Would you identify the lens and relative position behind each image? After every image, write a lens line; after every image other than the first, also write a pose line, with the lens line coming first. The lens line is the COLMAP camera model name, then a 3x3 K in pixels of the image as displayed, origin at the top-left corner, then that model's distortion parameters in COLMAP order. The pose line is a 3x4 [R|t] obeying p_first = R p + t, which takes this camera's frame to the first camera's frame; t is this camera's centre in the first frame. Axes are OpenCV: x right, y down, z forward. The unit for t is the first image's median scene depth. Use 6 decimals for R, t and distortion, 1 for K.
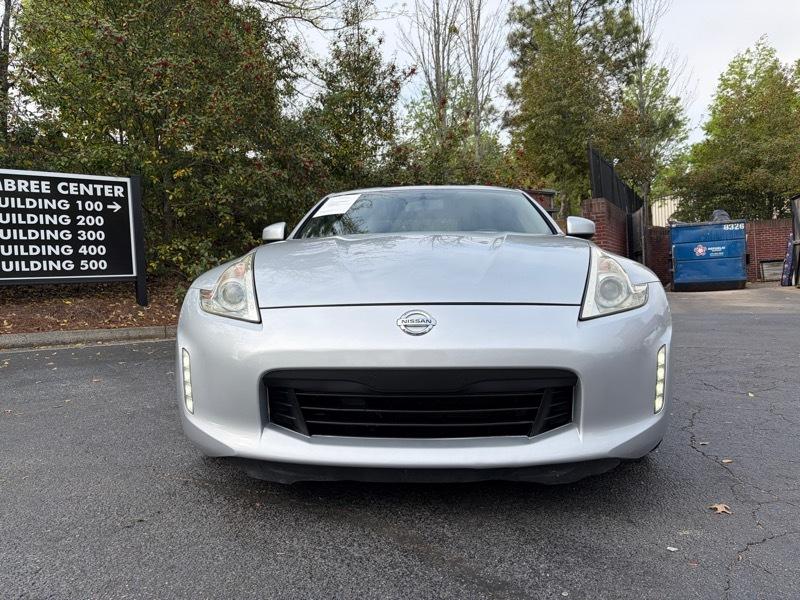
lens RADIAL K [[602.9, 0, 421.7], [0, 602.9, 300.1], [0, 0, 1]] dist [0.044785, -0.039630]
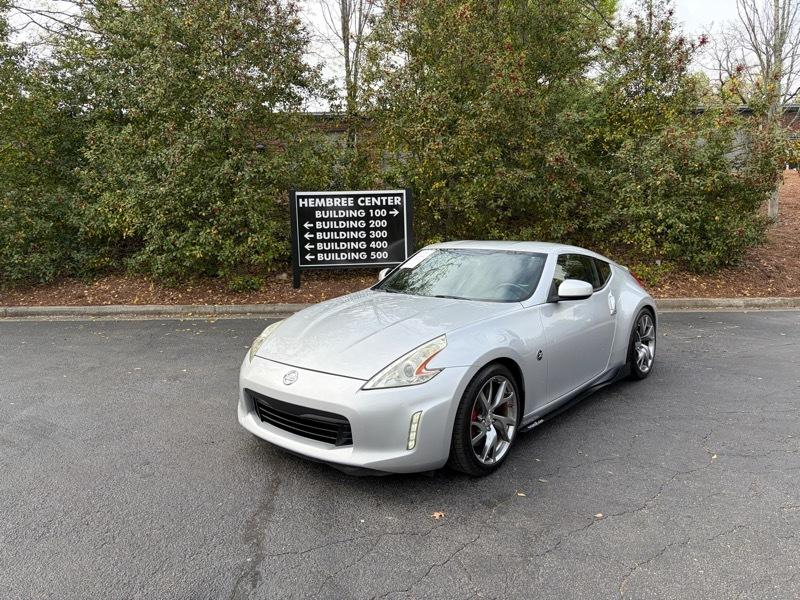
lens RADIAL K [[602.9, 0, 426.8], [0, 602.9, 317.3], [0, 0, 1]] dist [0.044785, -0.039630]
pose [[0.812693, 0.110968, -0.572028, 0.375697], [-0.038254, 0.989742, 0.137651, -0.114588], [0.581435, -0.089986, 0.808601, -0.081972]]
